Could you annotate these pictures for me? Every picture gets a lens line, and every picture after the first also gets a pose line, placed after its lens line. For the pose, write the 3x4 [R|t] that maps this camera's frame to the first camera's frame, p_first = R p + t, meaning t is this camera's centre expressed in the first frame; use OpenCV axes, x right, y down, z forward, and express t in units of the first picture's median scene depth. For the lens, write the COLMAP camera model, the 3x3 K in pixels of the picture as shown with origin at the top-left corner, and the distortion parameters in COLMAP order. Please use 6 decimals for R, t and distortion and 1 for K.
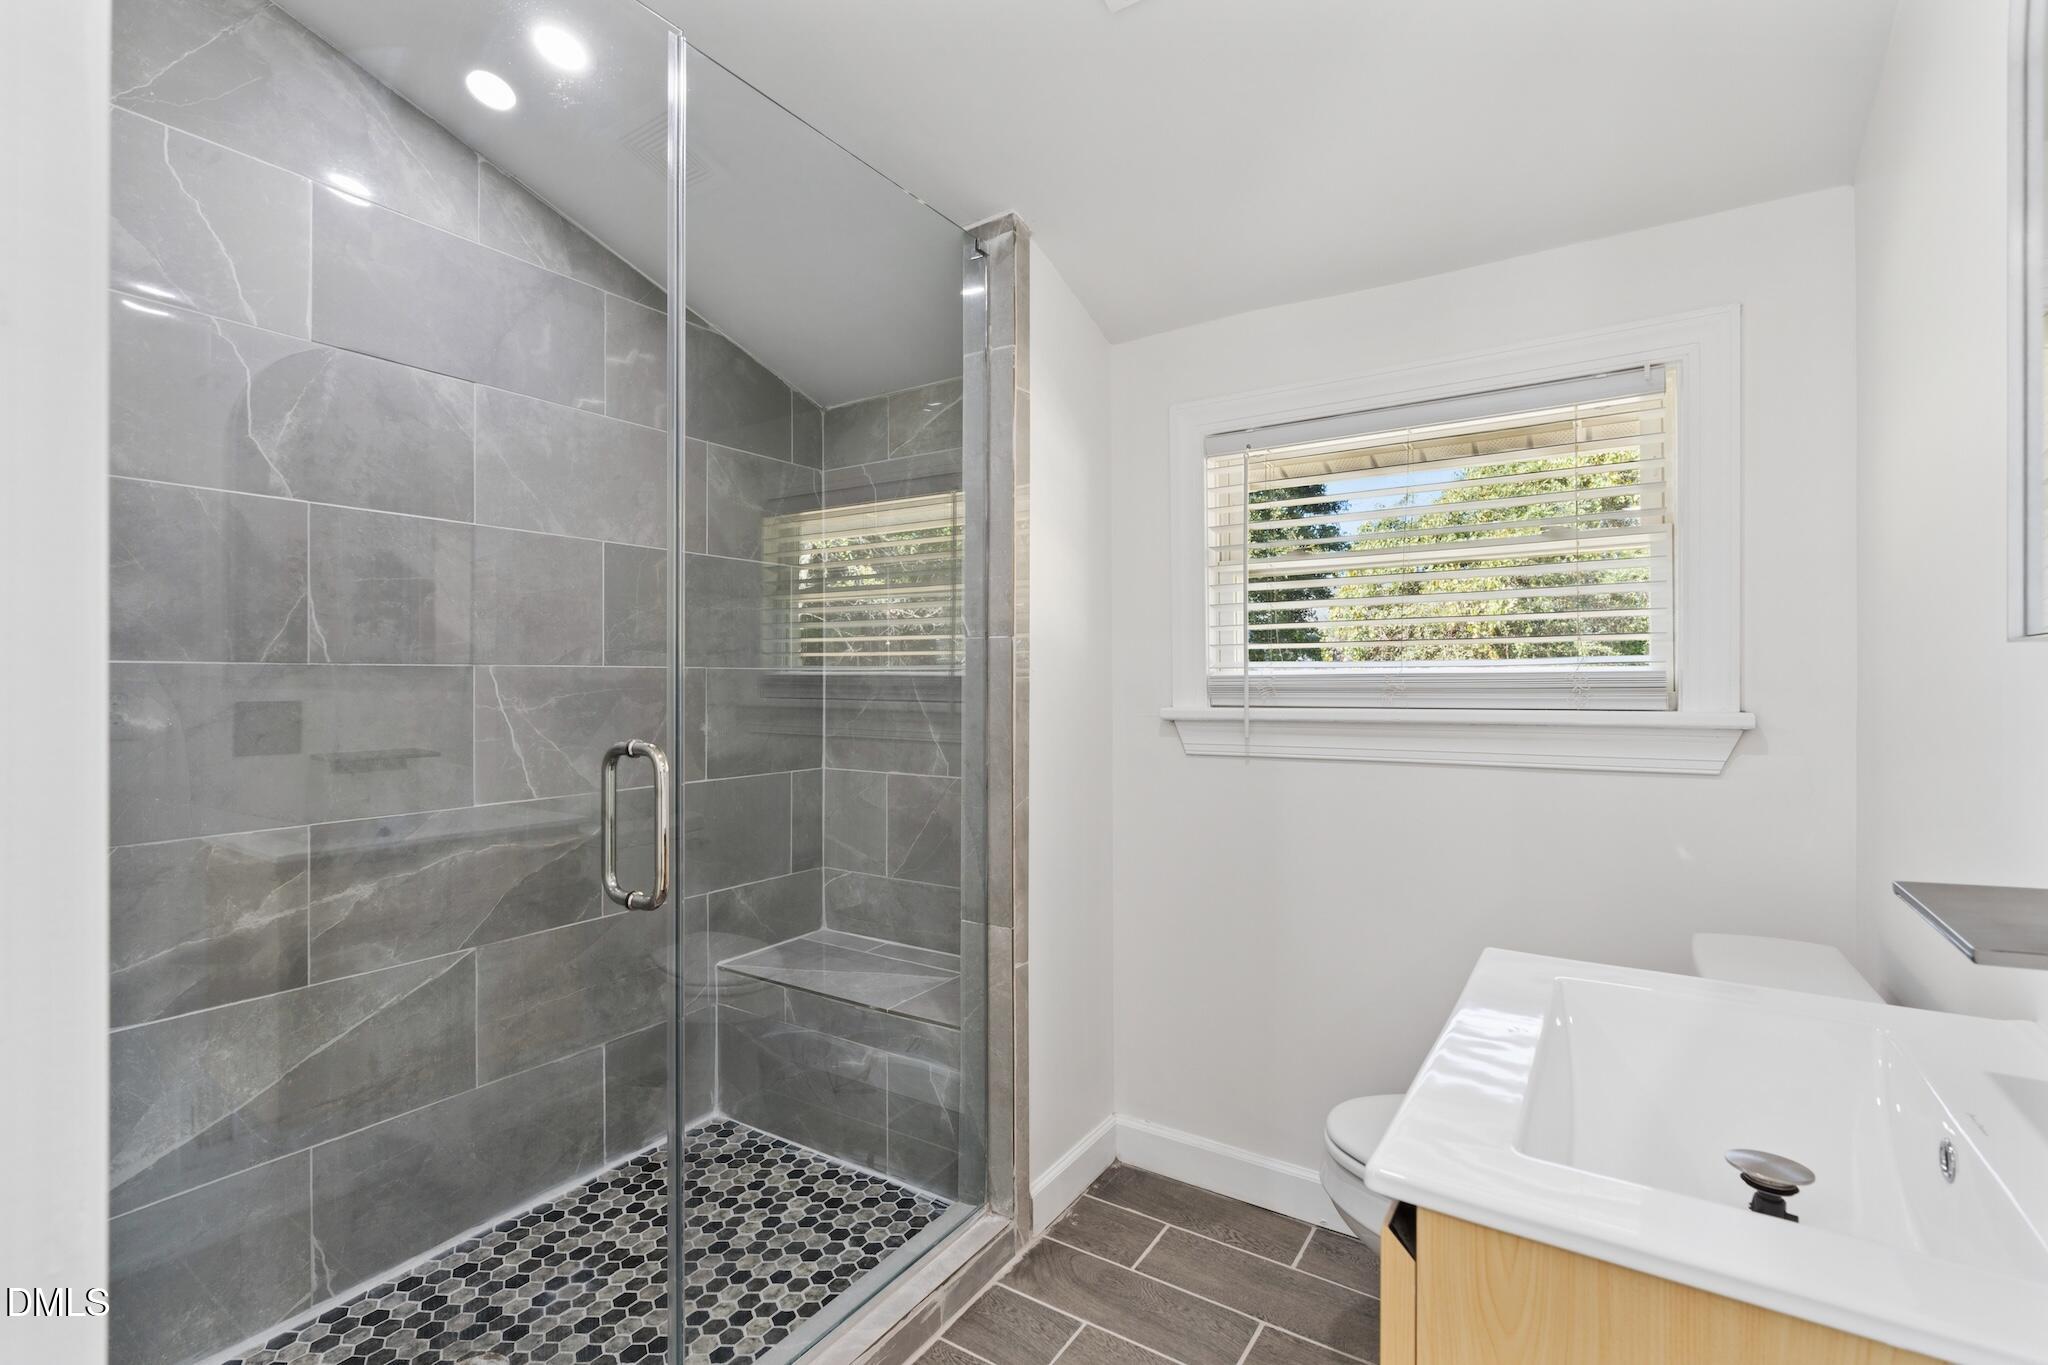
lens RADIAL K [[923.6, 0, 1024.9], [0, 923.6, 682.6], [0, 0, 1]] dist [-0.006719, 0.003386]
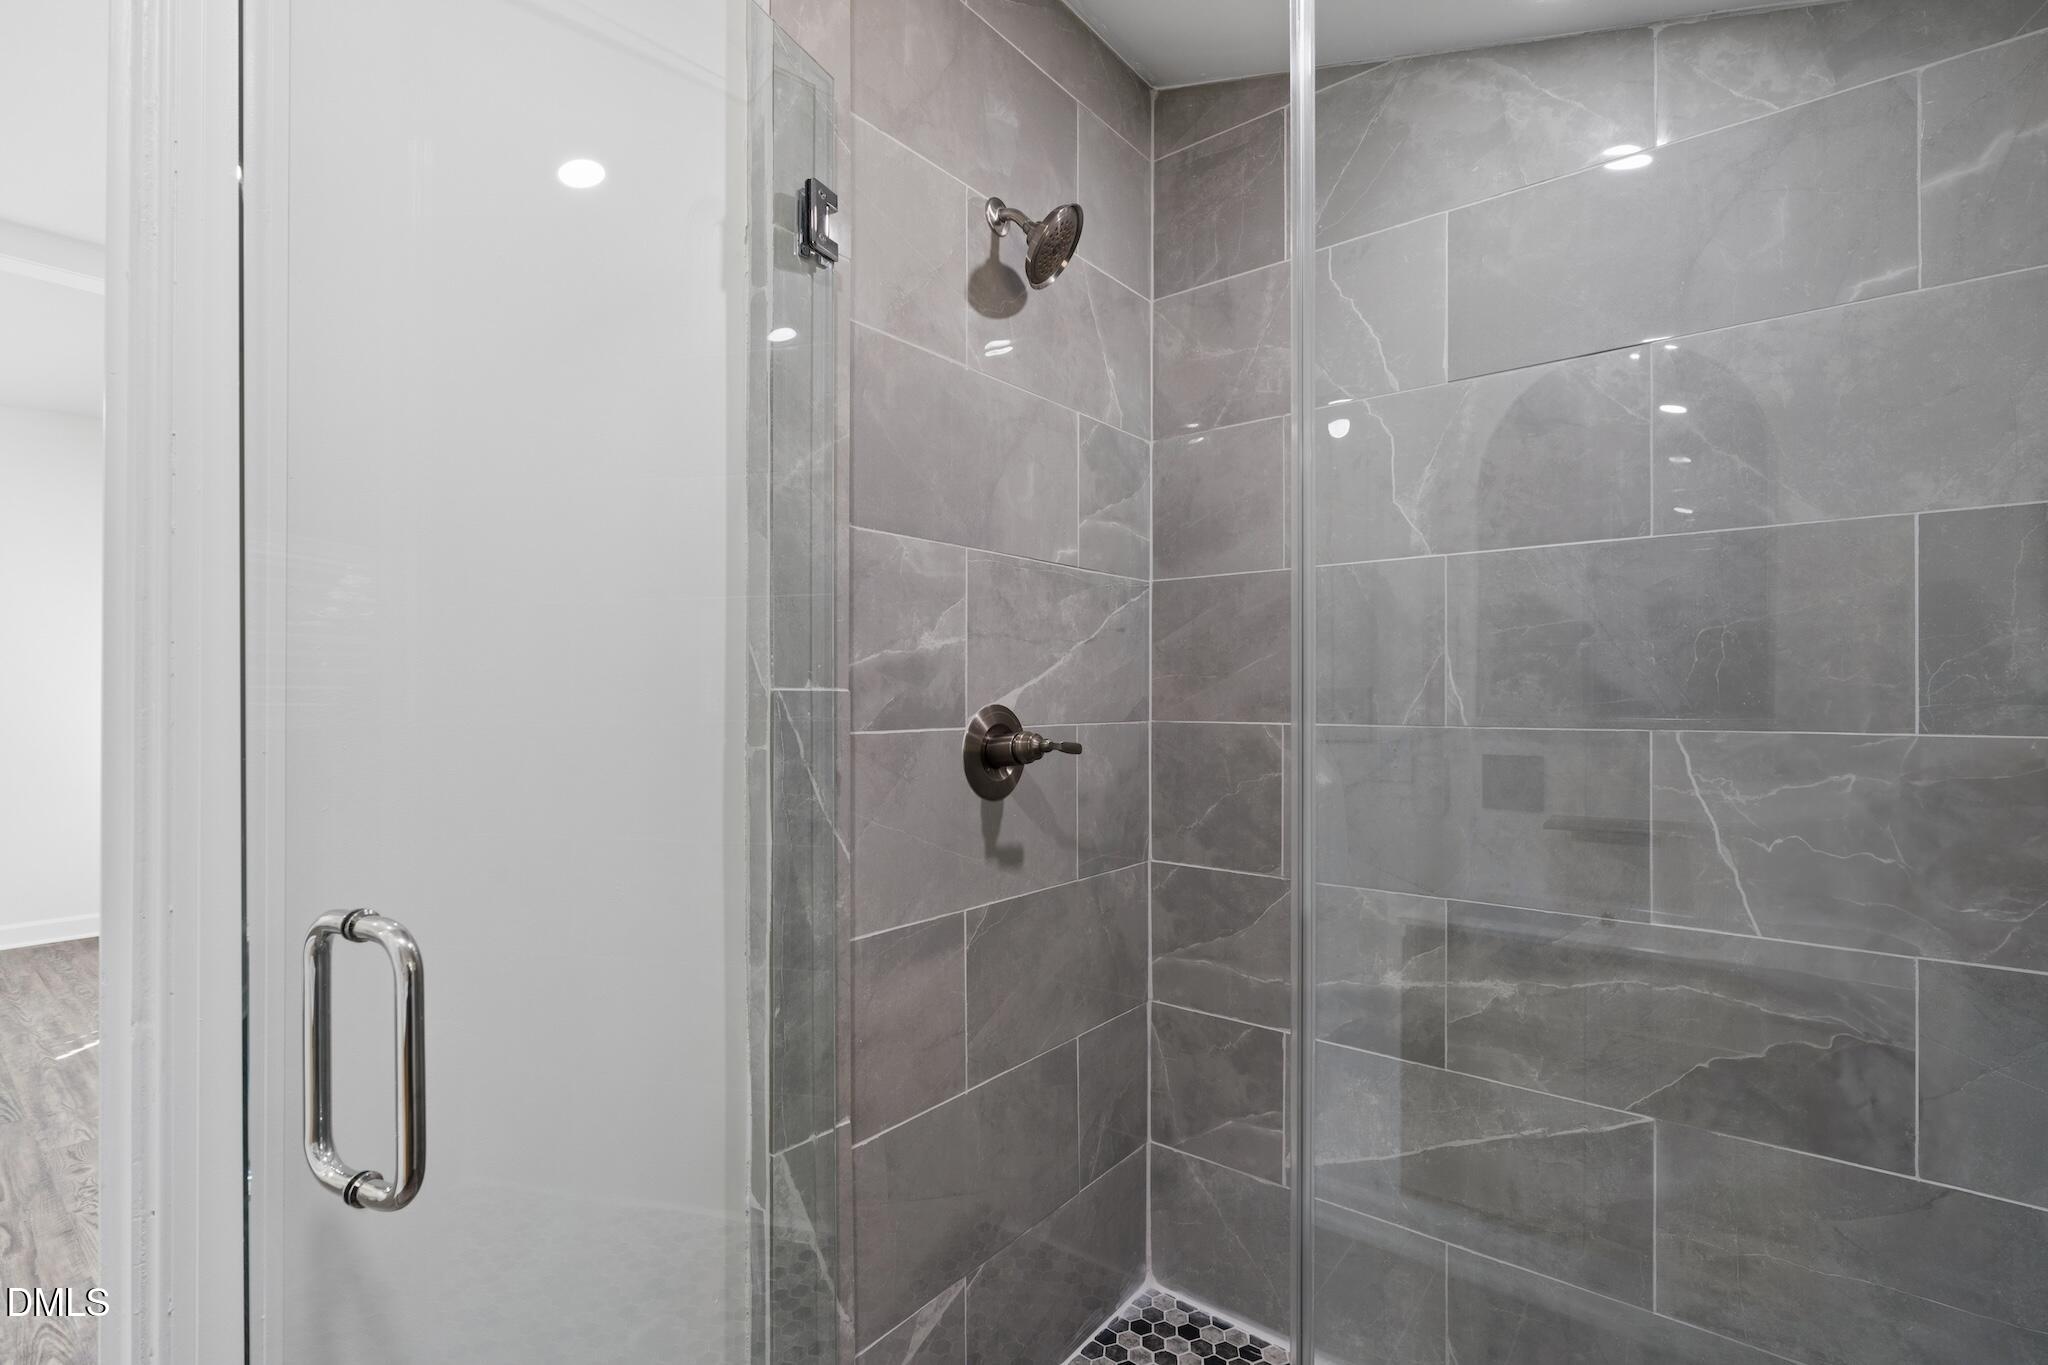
lens RADIAL K [[923.6, 0, 1024.9], [0, 923.6, 685.7], [0, 0, 1]] dist [-0.006719, 0.003386]
pose [[-0.092258, -0.000506, -0.995735, 0.187250], [0.001748, 0.999998, -0.000670, -0.058822], [0.995734, -0.001802, -0.092257, 0.618213]]
